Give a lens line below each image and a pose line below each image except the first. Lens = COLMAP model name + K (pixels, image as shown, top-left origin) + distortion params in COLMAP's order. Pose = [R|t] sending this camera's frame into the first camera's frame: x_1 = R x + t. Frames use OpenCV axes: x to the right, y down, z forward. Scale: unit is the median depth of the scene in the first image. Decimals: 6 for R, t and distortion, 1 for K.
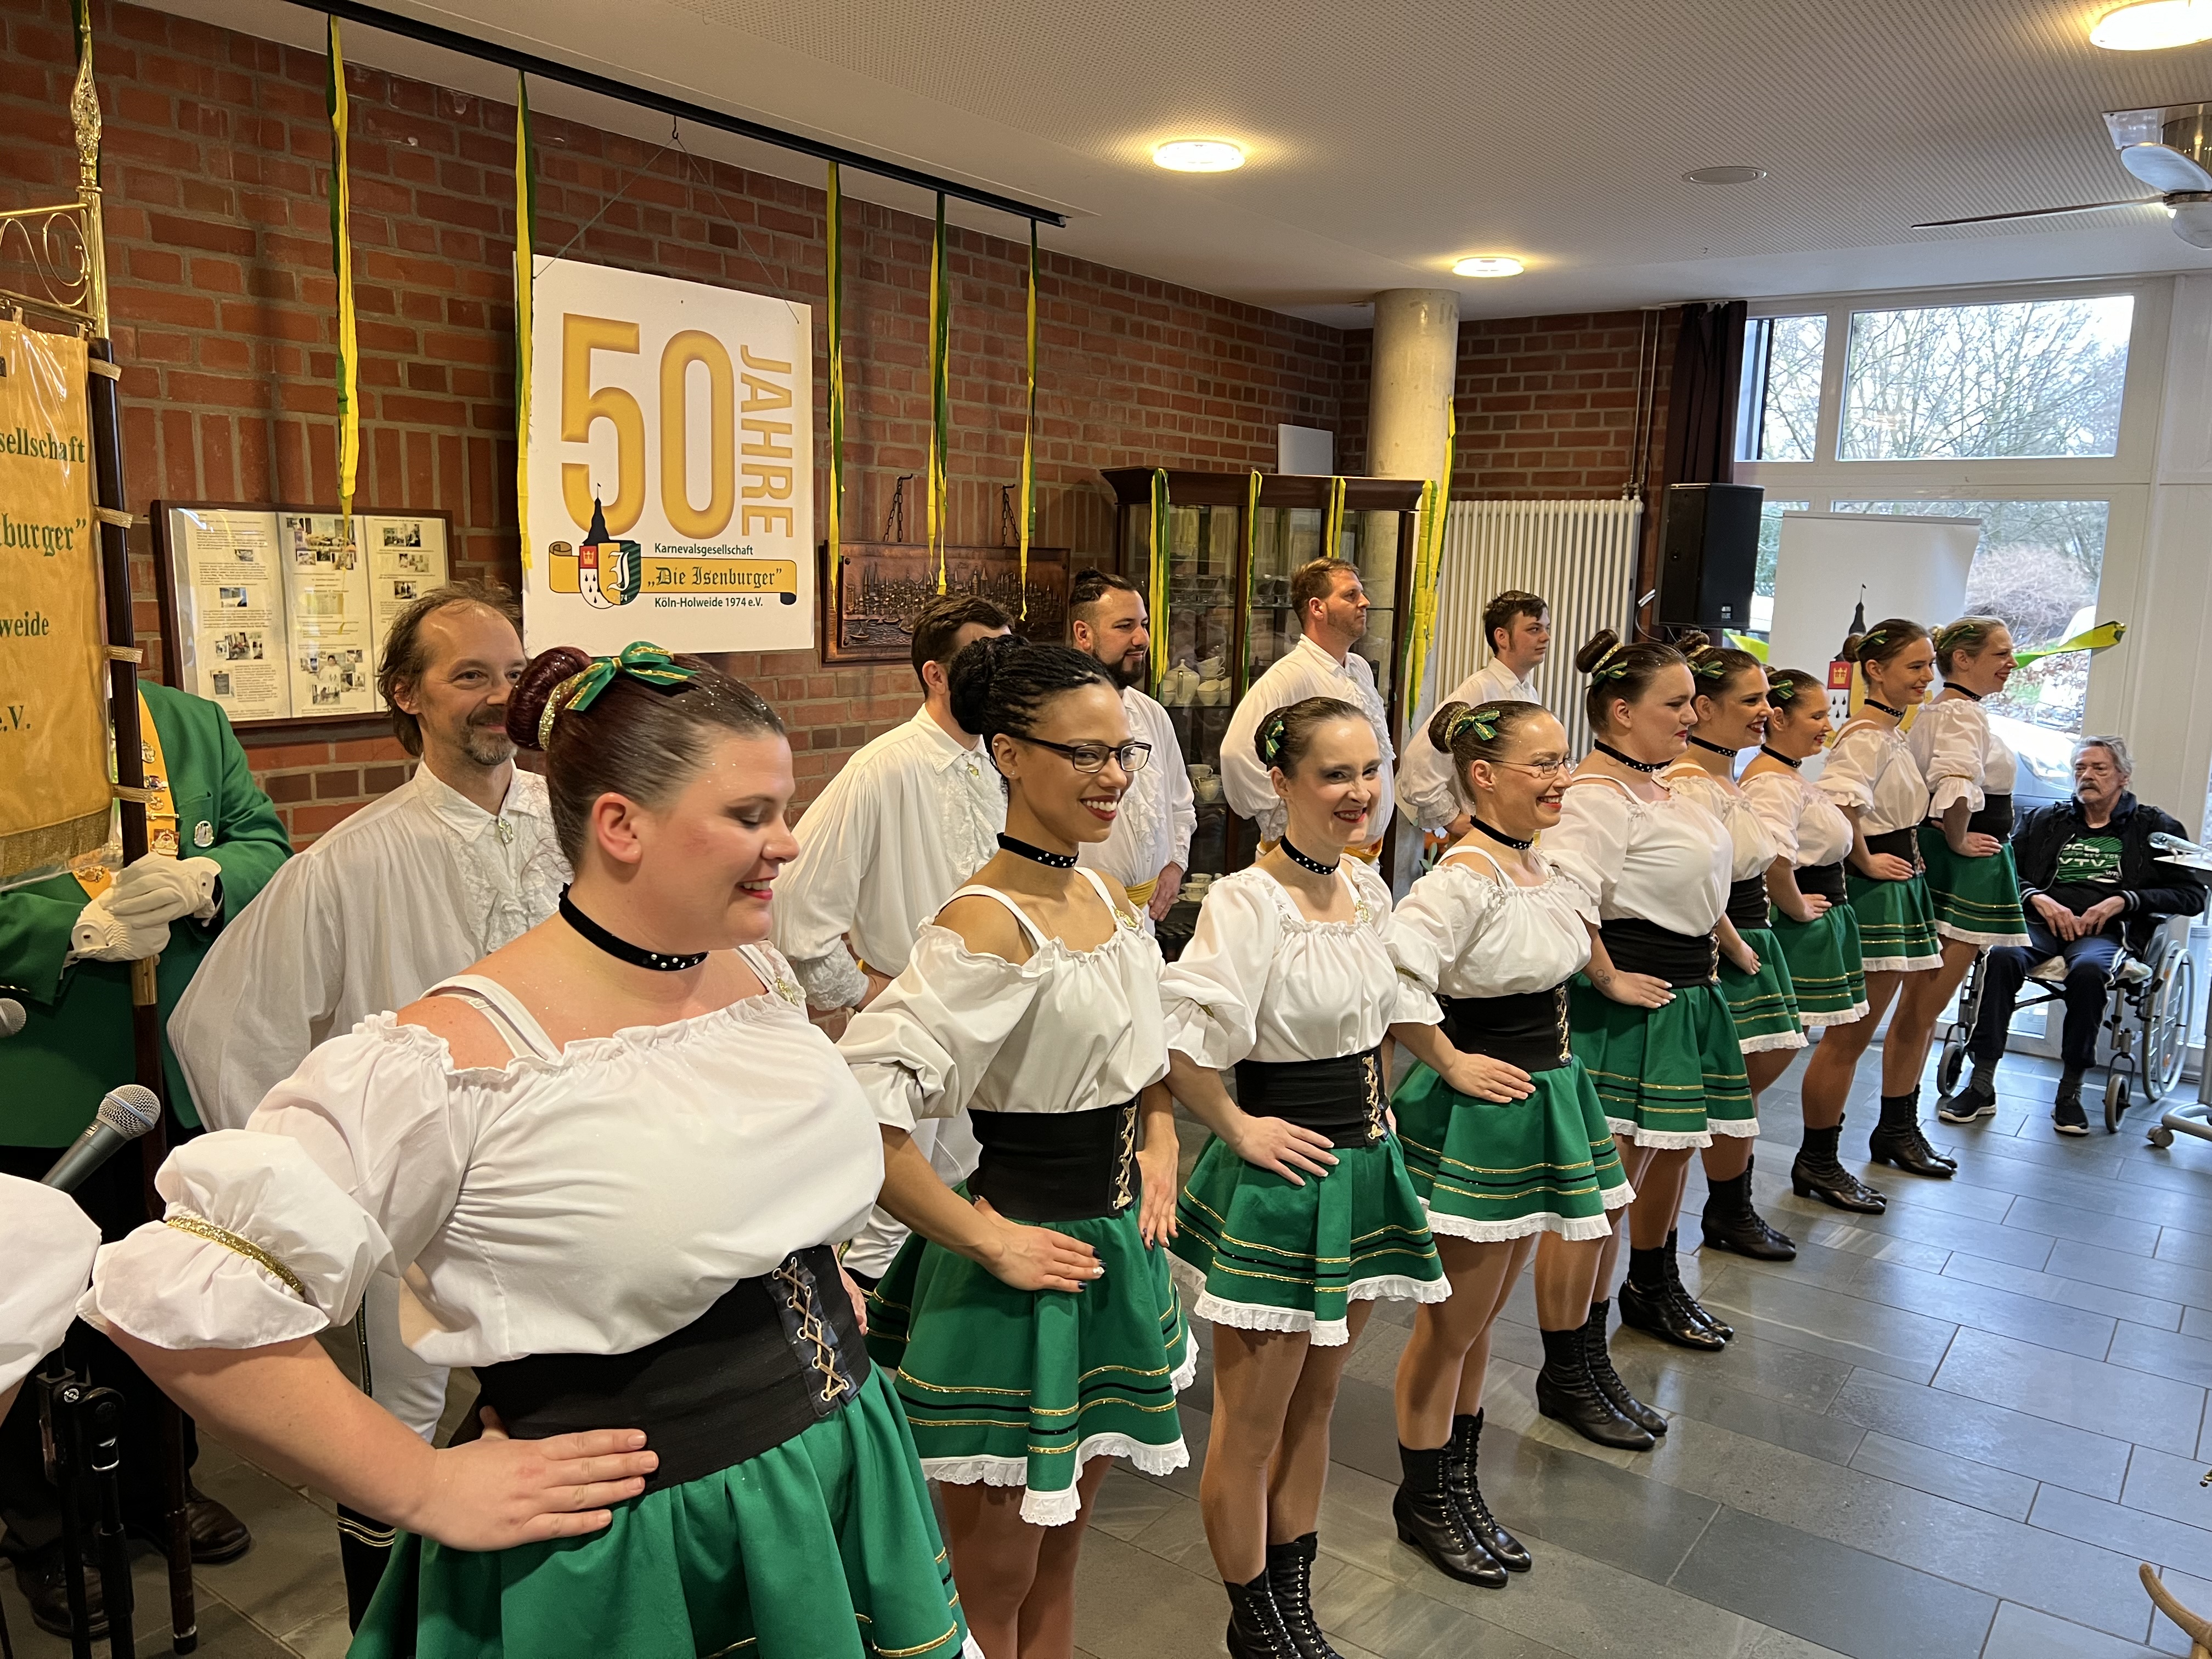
lens RADIAL K [[1642.0, 0, 1114.4], [0, 1642.0, 825.7], [0, 0, 1]] dist [0.066313, -0.079714]
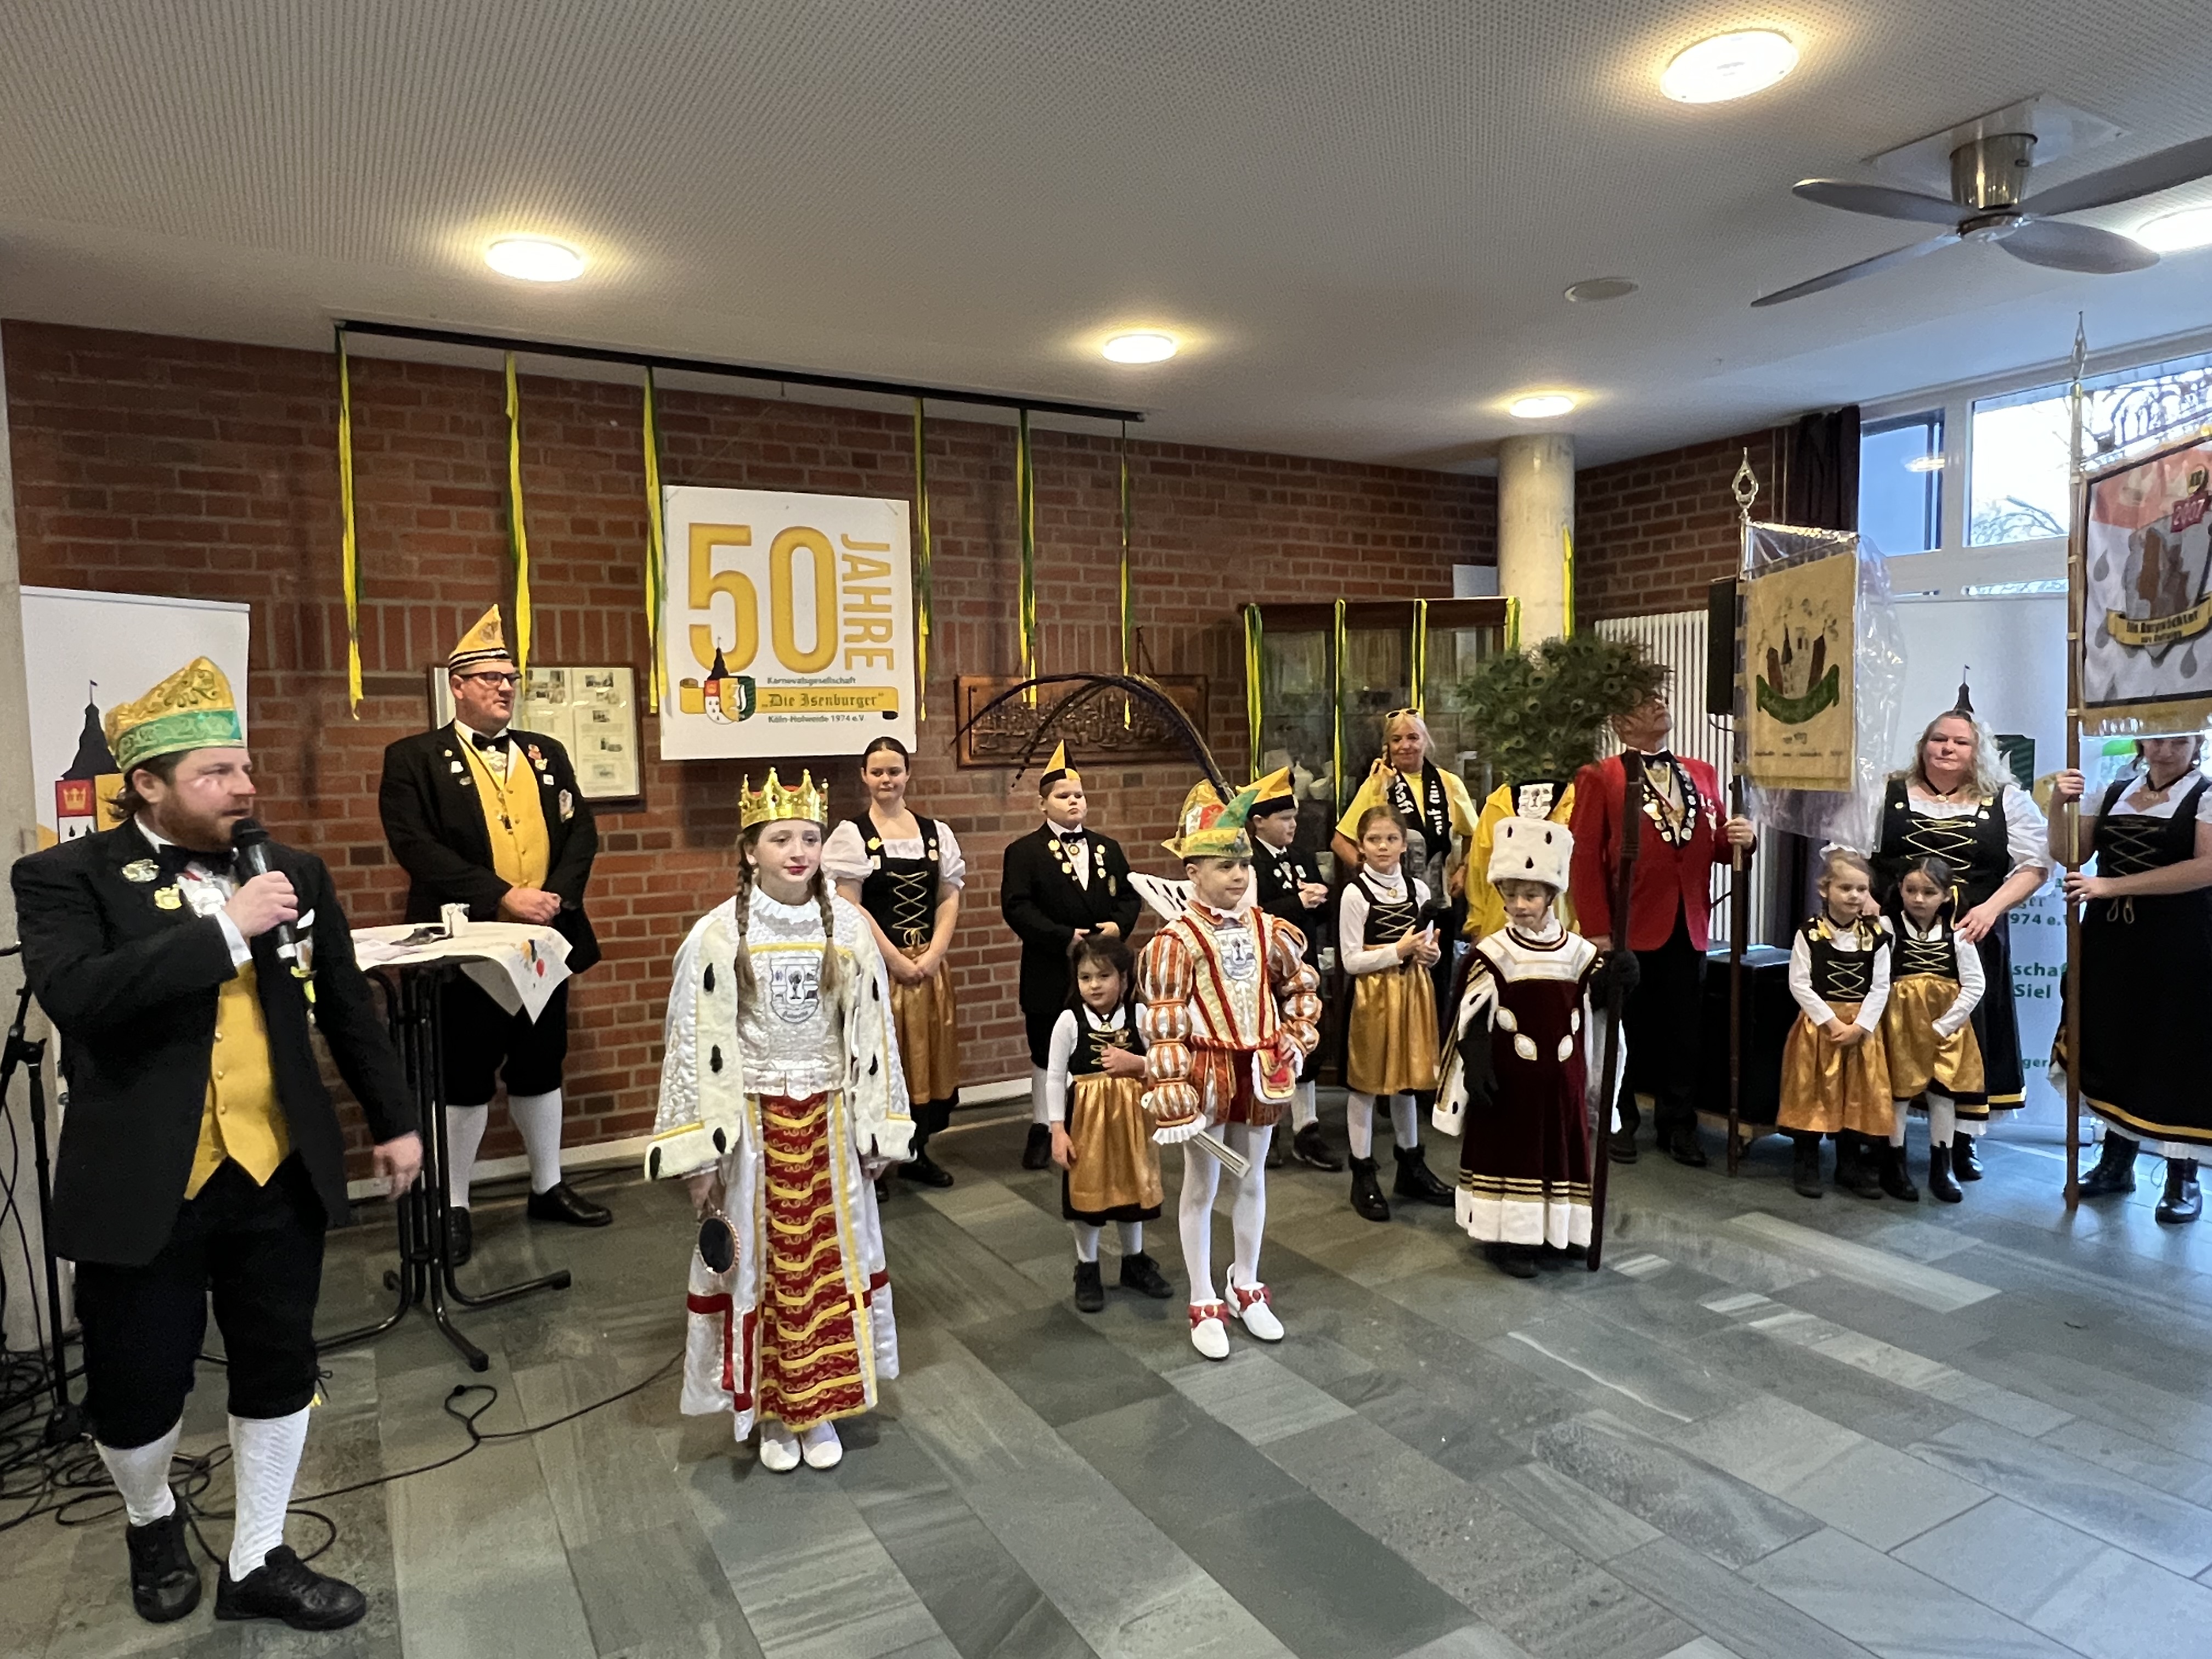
lens RADIAL K [[1344.6, 0, 1088.7], [0, 1344.6, 836.9], [0, 0, 1]] dist [0.002328, -0.002079]
pose [[0.908213, -0.008489, -0.418421, 0.415582], [-0.026227, 0.996675, -0.077149, 0.041797], [0.417685, 0.081041, 0.904971, 0.086289]]
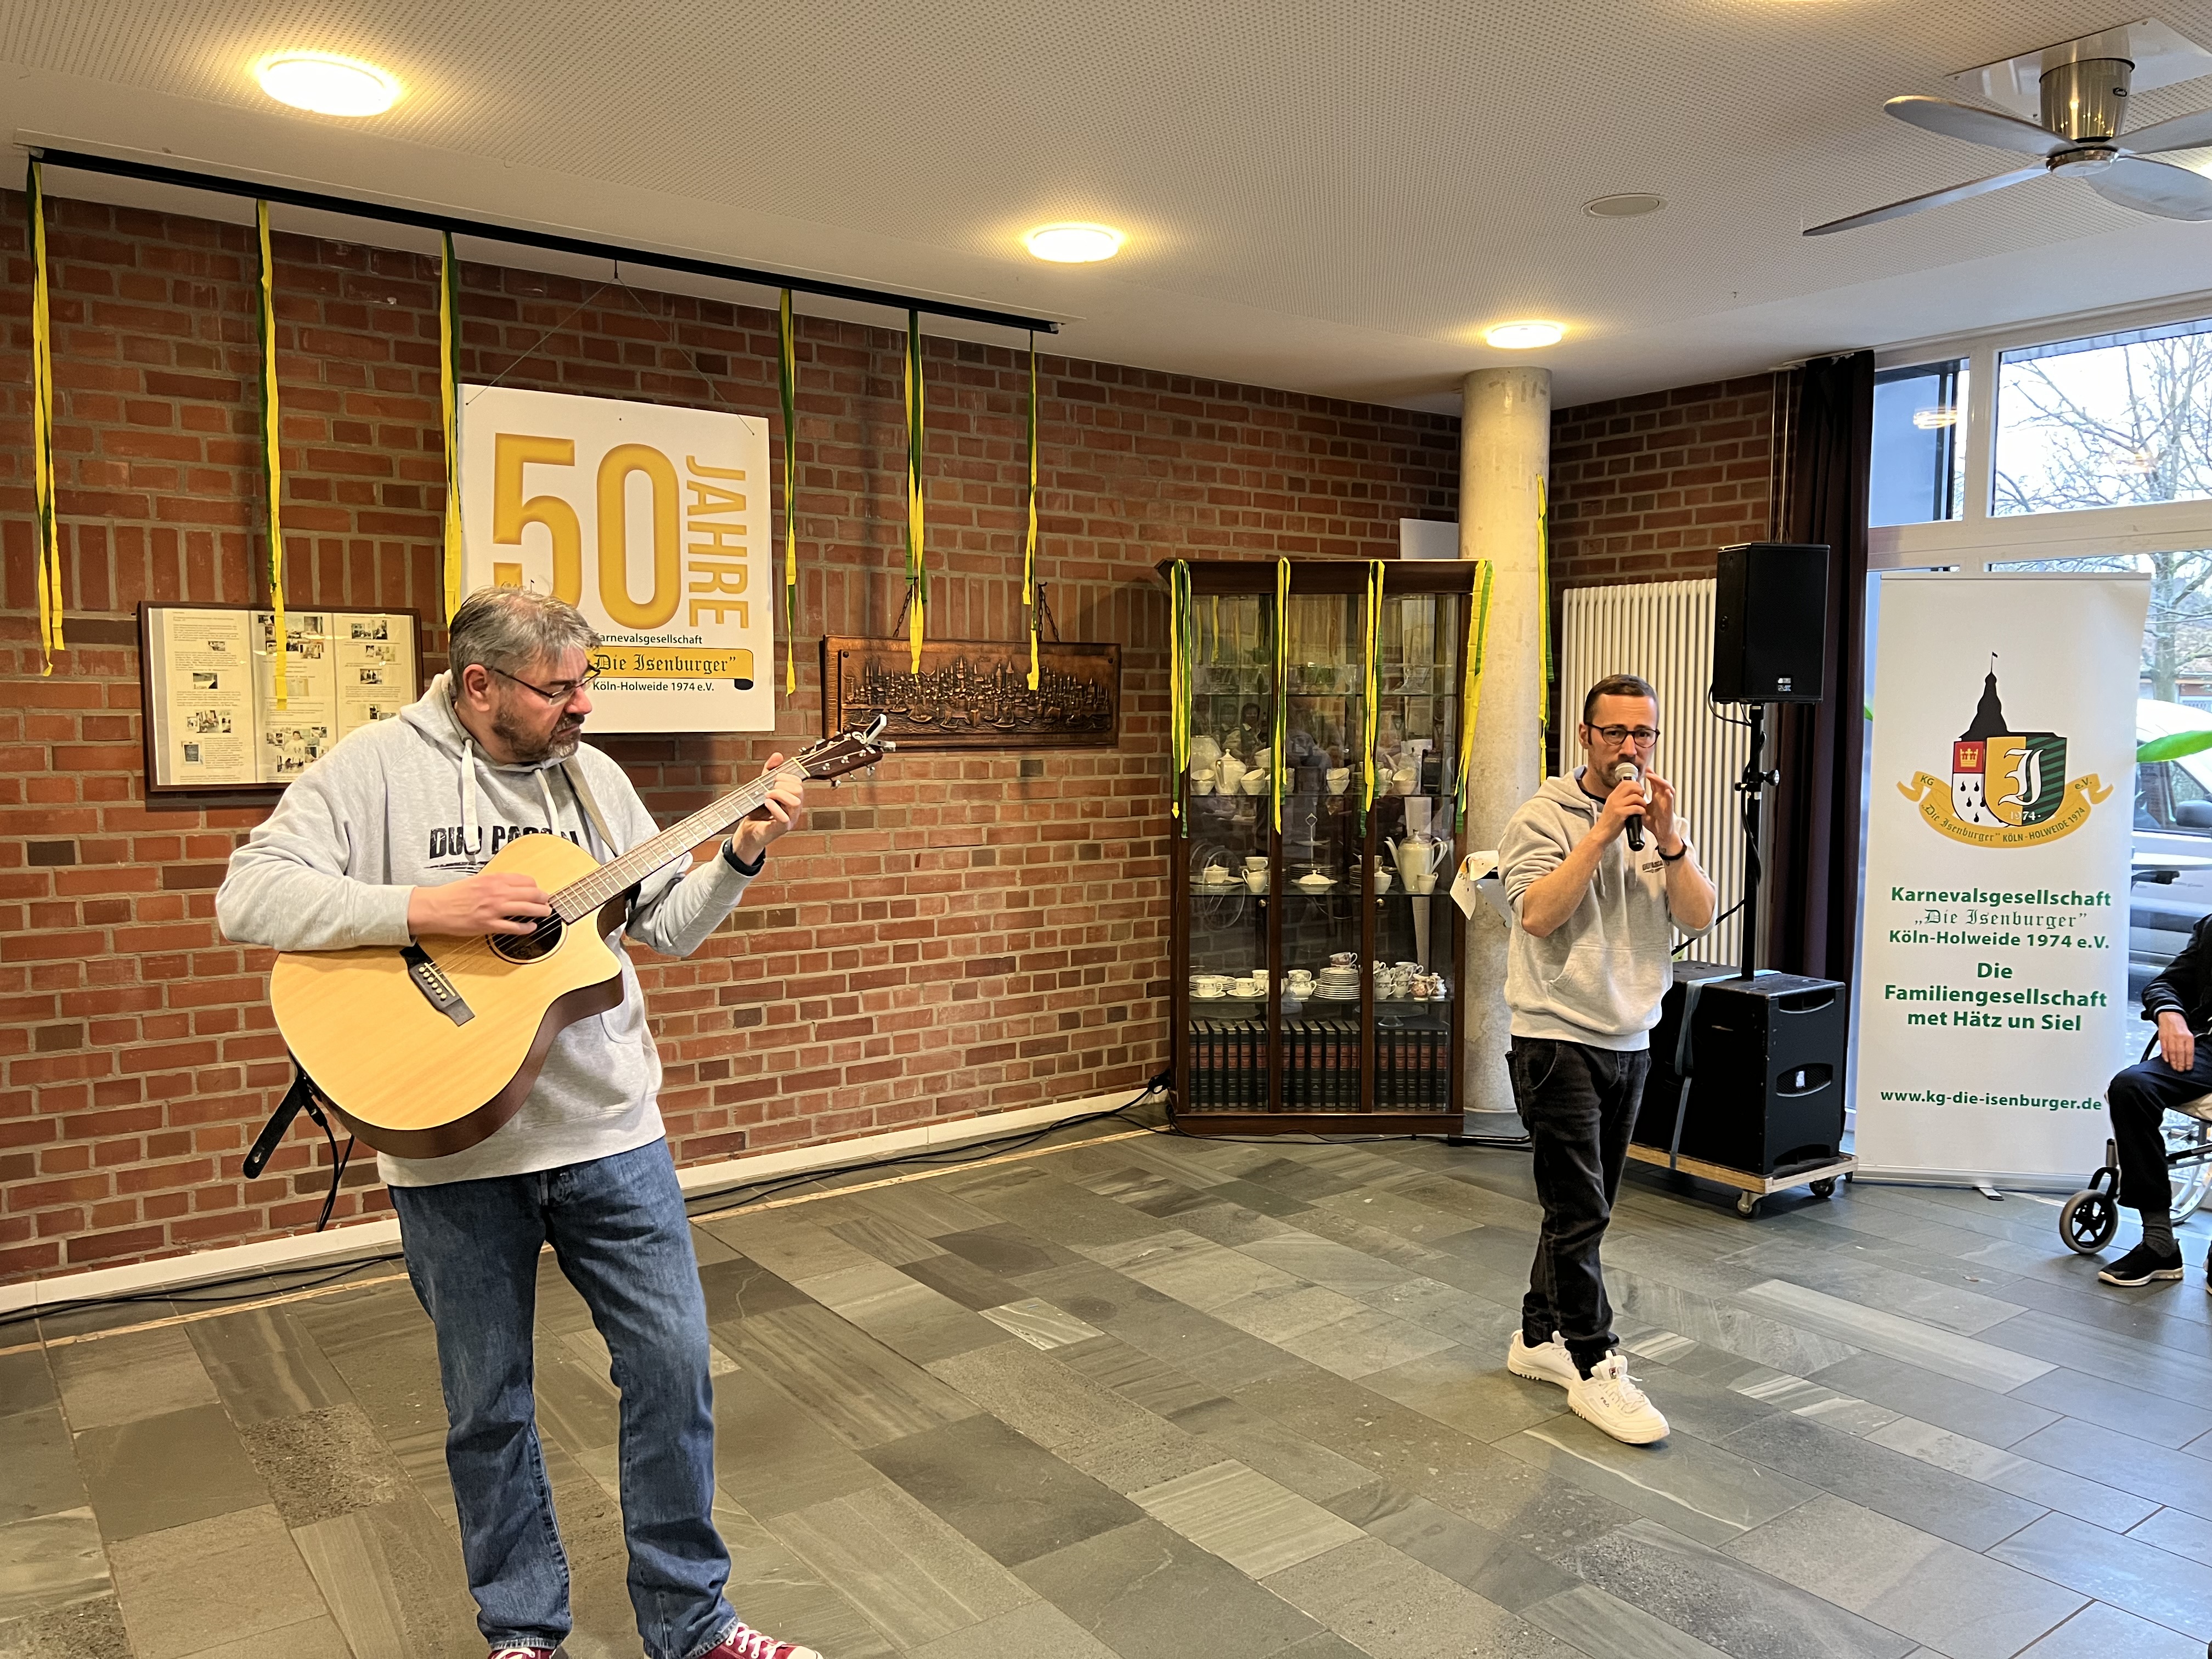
lens RADIAL K [[1620.0, 0, 1095.1], [0, 1620.0, 836.0], [0, 0, 1]] dist [0.081316, -0.101370]
pose [[0.952345, 0.002456, -0.305014, 0.354852], [-0.027257, 0.996652, -0.077078, 0.038412], [0.303804, 0.081719, 0.949223, 0.063899]]
